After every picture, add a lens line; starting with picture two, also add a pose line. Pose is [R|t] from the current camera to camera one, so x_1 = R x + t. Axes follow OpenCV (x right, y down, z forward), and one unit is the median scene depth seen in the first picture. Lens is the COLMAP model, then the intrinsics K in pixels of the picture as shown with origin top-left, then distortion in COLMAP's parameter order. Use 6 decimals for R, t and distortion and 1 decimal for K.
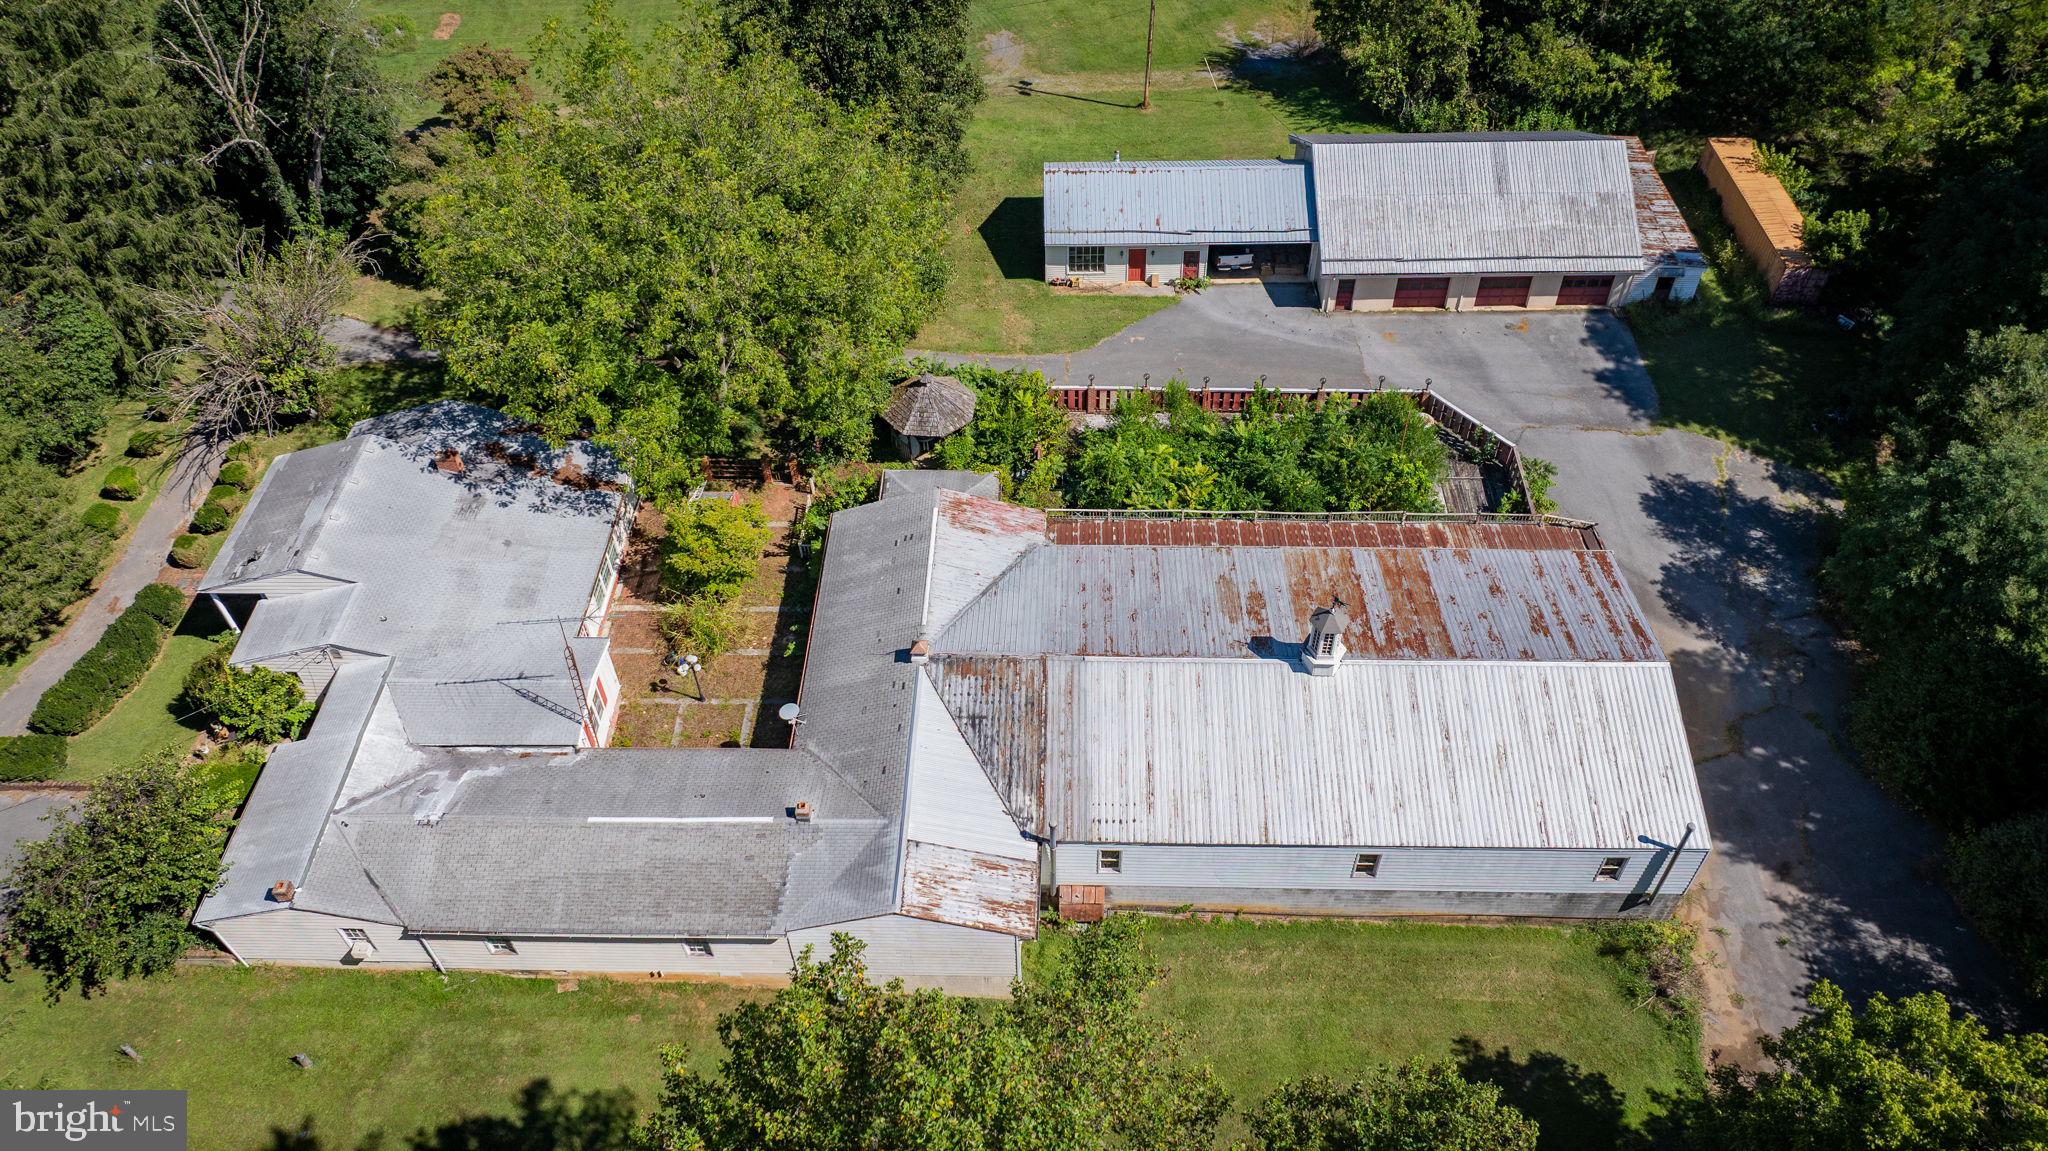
lens RADIAL K [[1433.9, 0, 1035.4], [0, 1433.9, 564.8], [0, 0, 1]] dist [-0.046603, 0.051420]
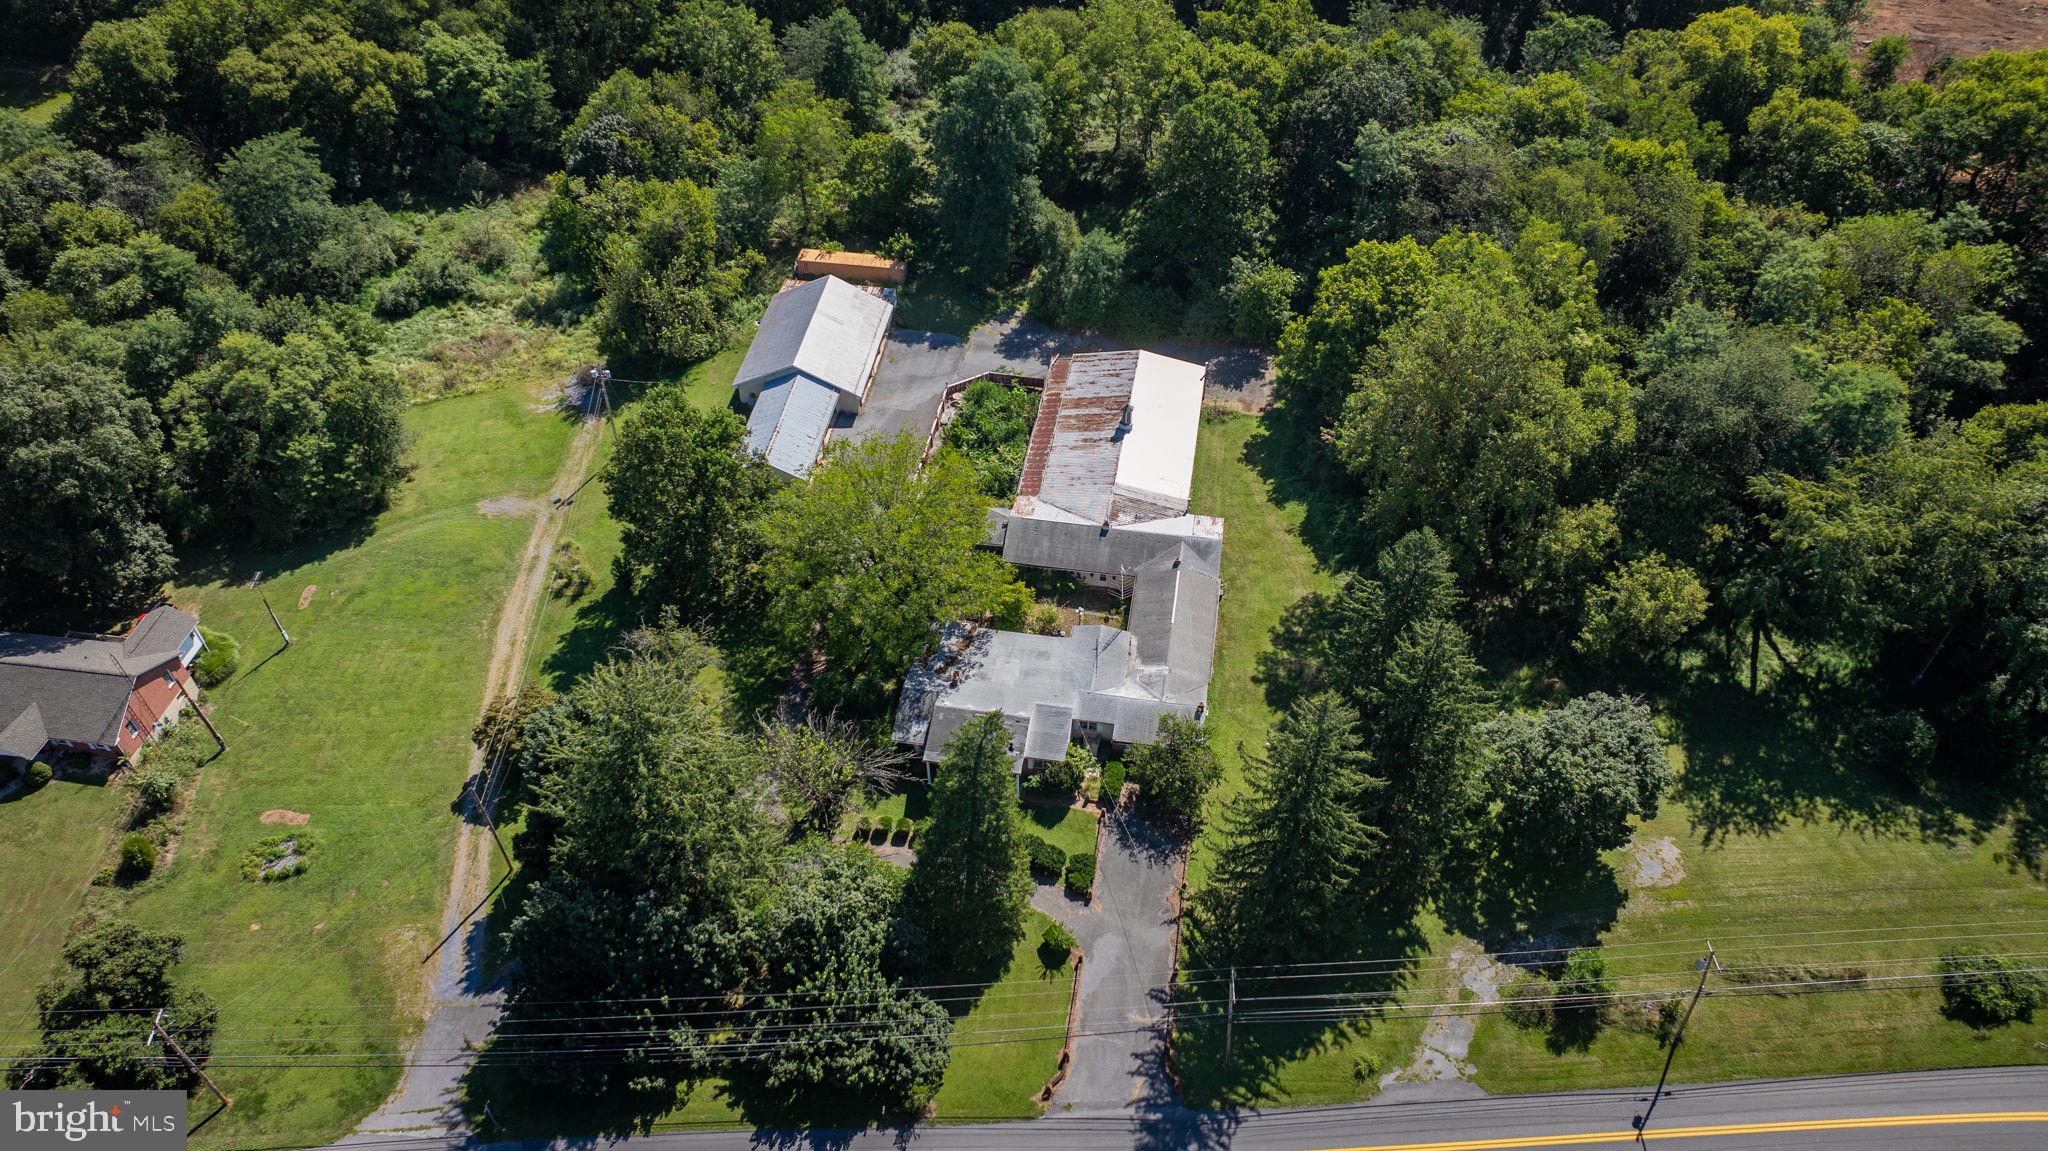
lens RADIAL K [[1433.9, 0, 1021.0], [0, 1433.9, 571.6], [0, 0, 1]] dist [-0.046603, 0.051420]
pose [[0.143272, -0.692711, 0.706842, -1.471416], [0.717918, 0.564353, 0.407553, -0.779410], [-0.681224, 0.449064, 0.578166, -0.235983]]
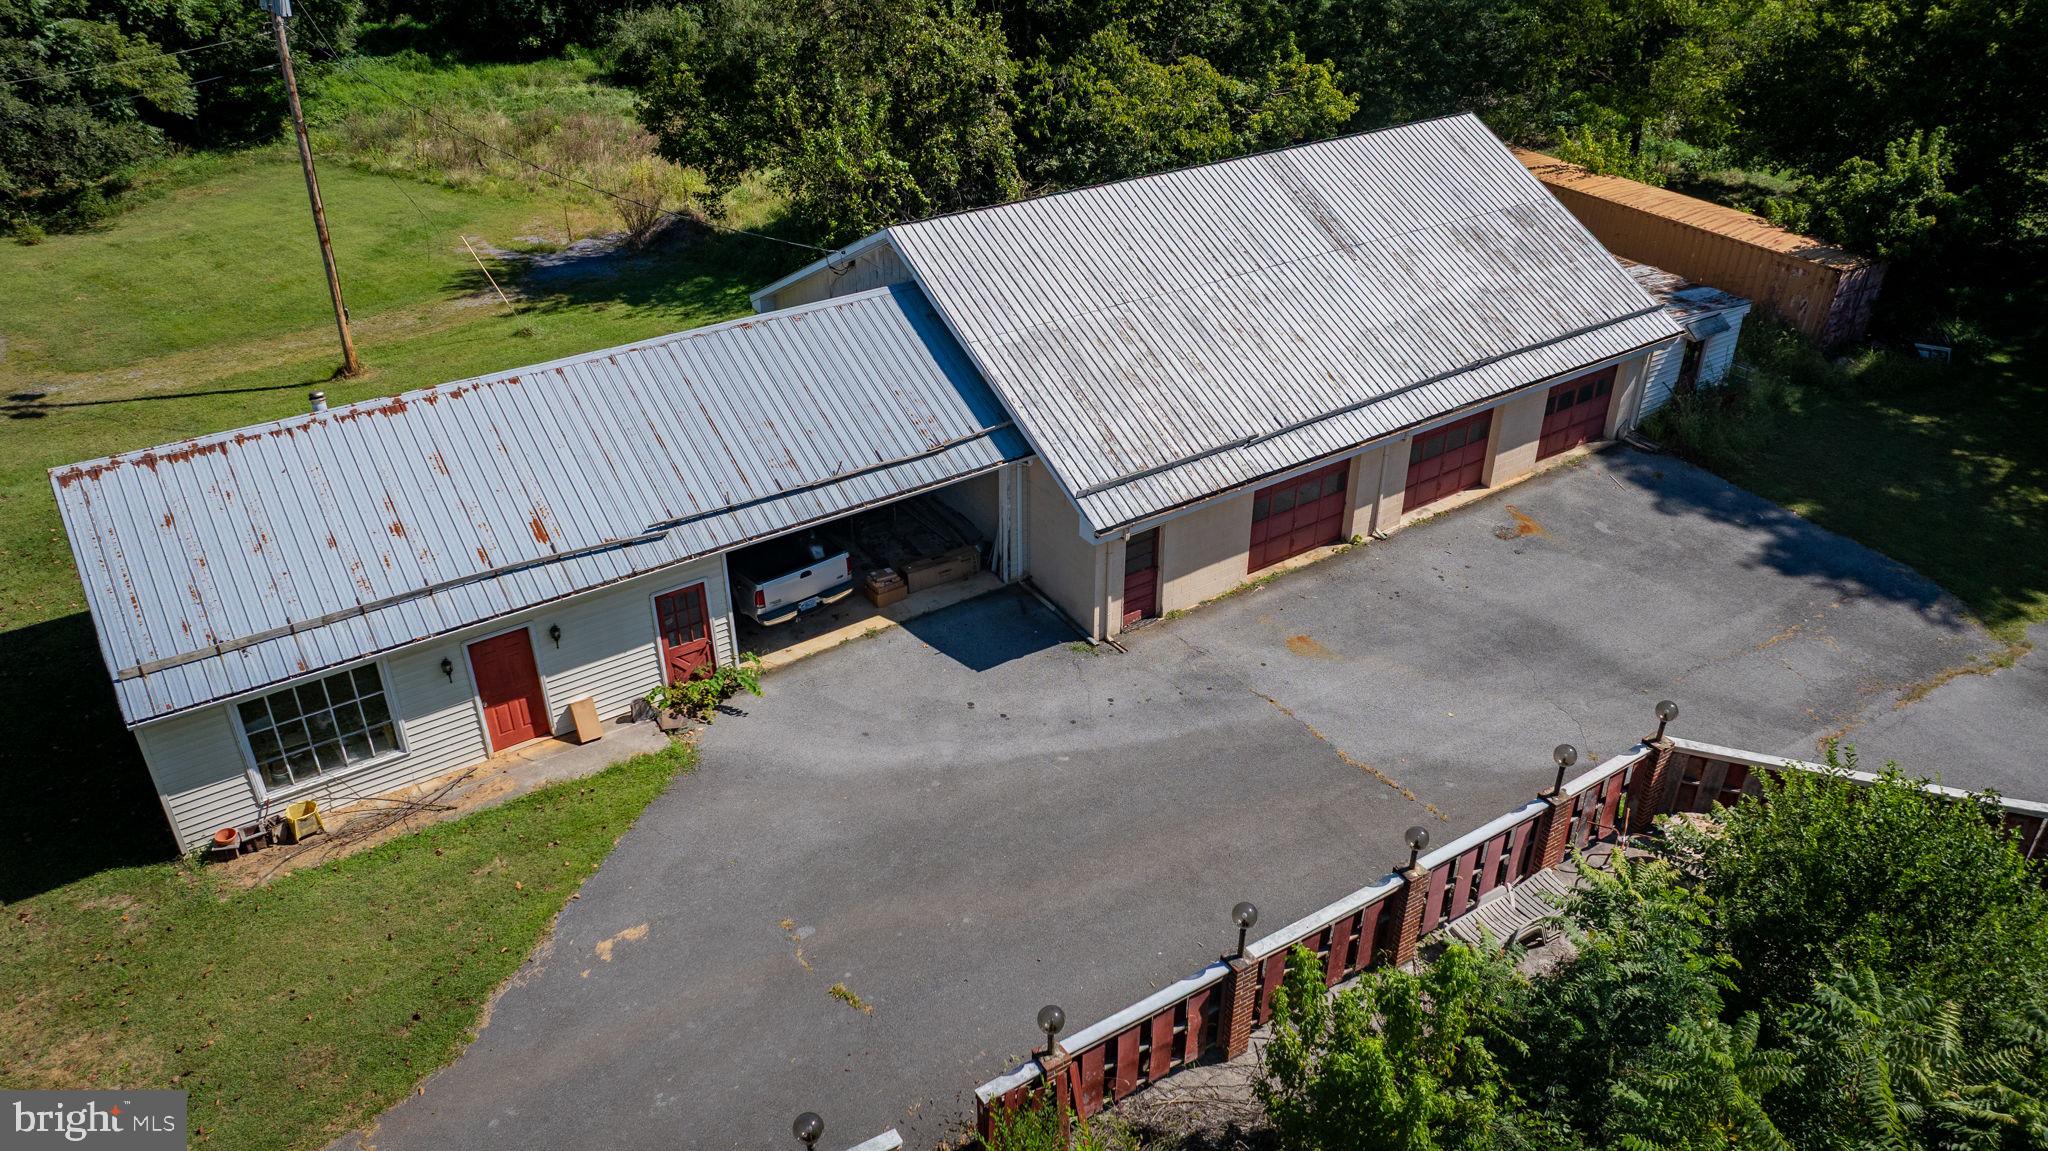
lens RADIAL K [[1433.9, 0, 1035.1], [0, 1433.9, 576.1], [0, 0, 1]] dist [-0.046603, 0.051420]
pose [[0.824776, -0.273978, 0.494652, 0.024125], [0.397102, 0.903410, -0.161742, -0.156290], [-0.402560, 0.329828, 0.853908, 0.777183]]
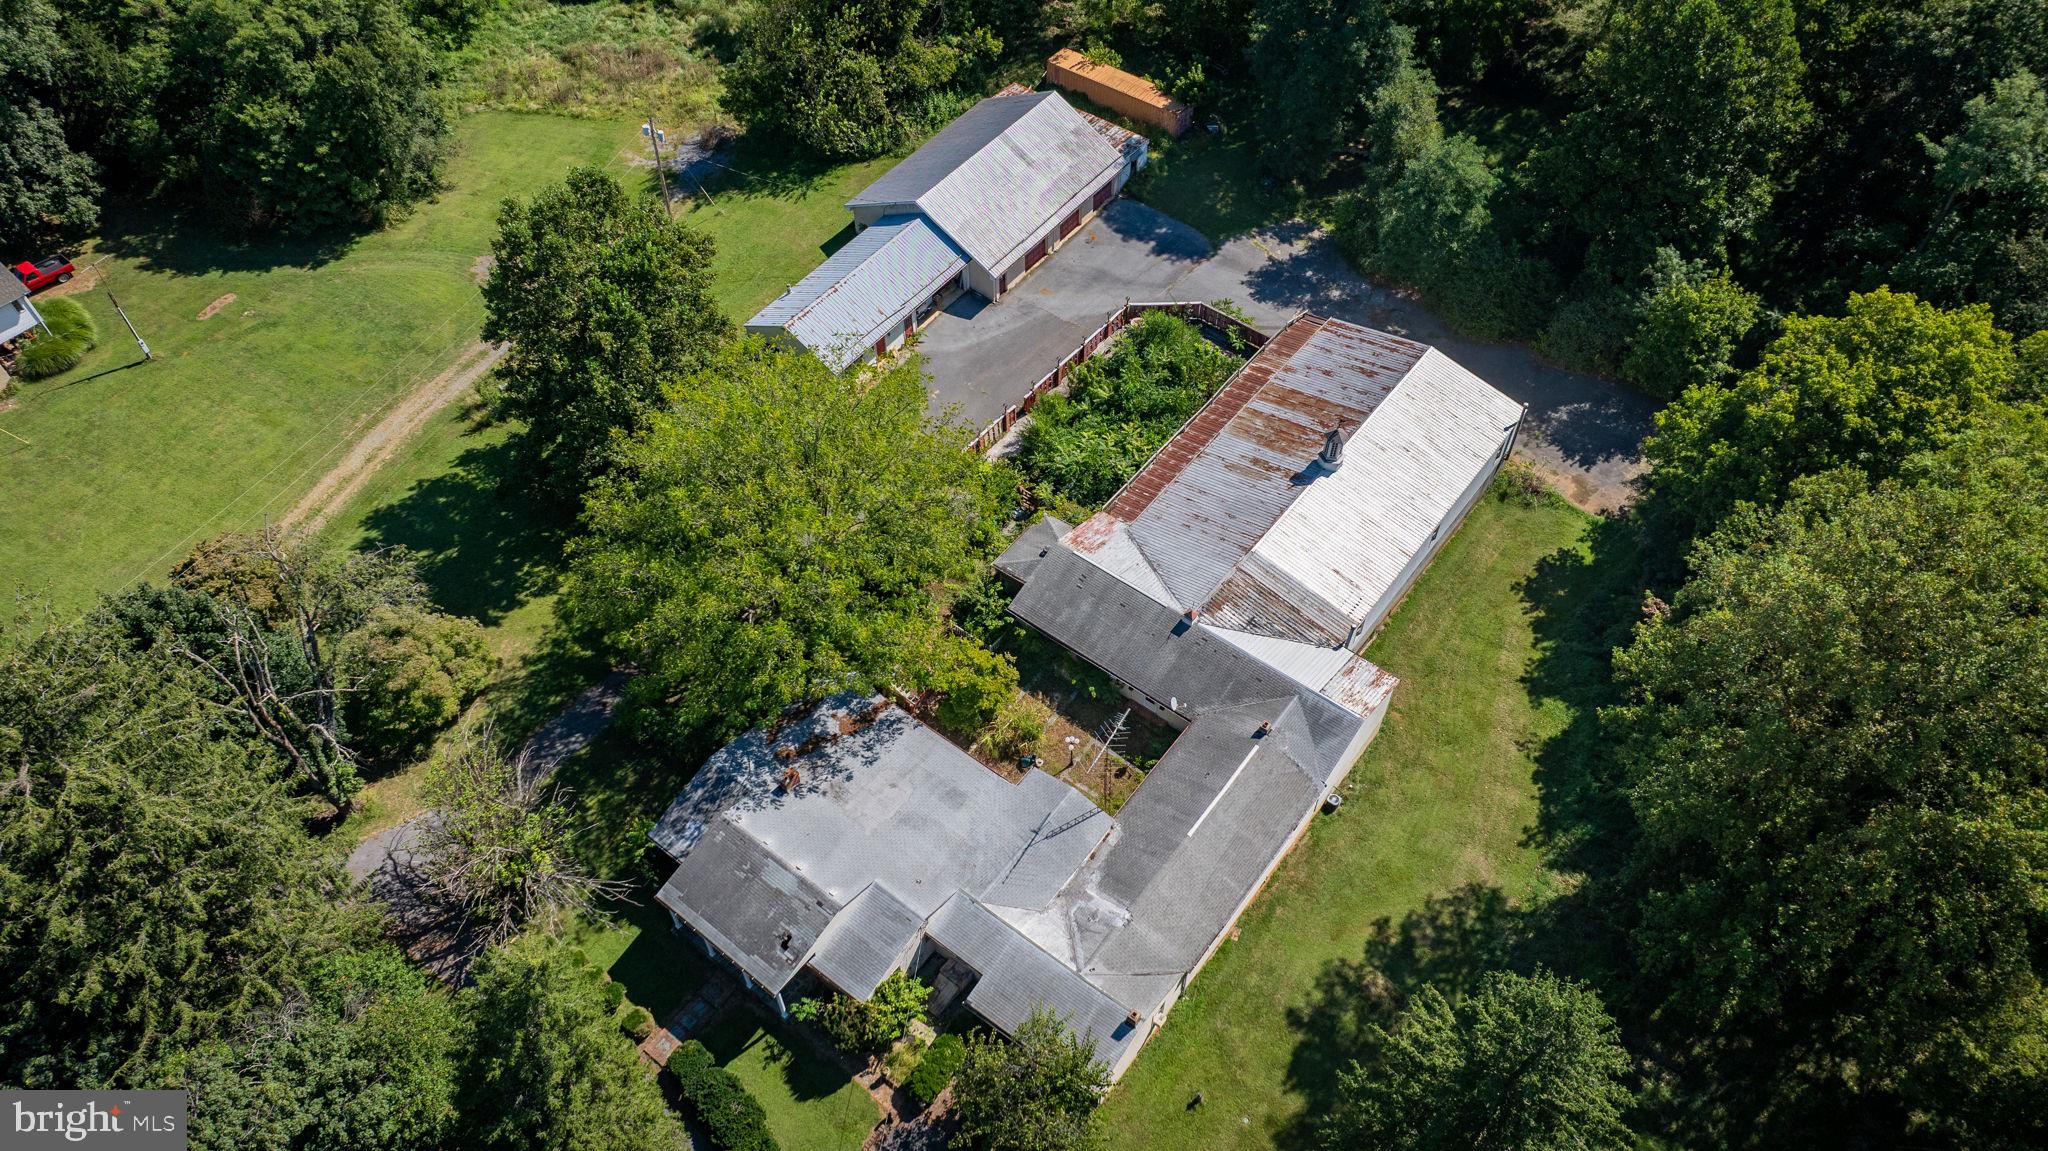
lens RADIAL K [[1433.9, 0, 1026.6], [0, 1433.9, 561.5], [0, 0, 1]] dist [-0.046603, 0.051420]
pose [[0.593743, -0.615803, 0.517934, -0.689507], [0.579321, 0.773862, 0.255978, -0.347901], [-0.558442, 0.148065, 0.816223, -0.084492]]
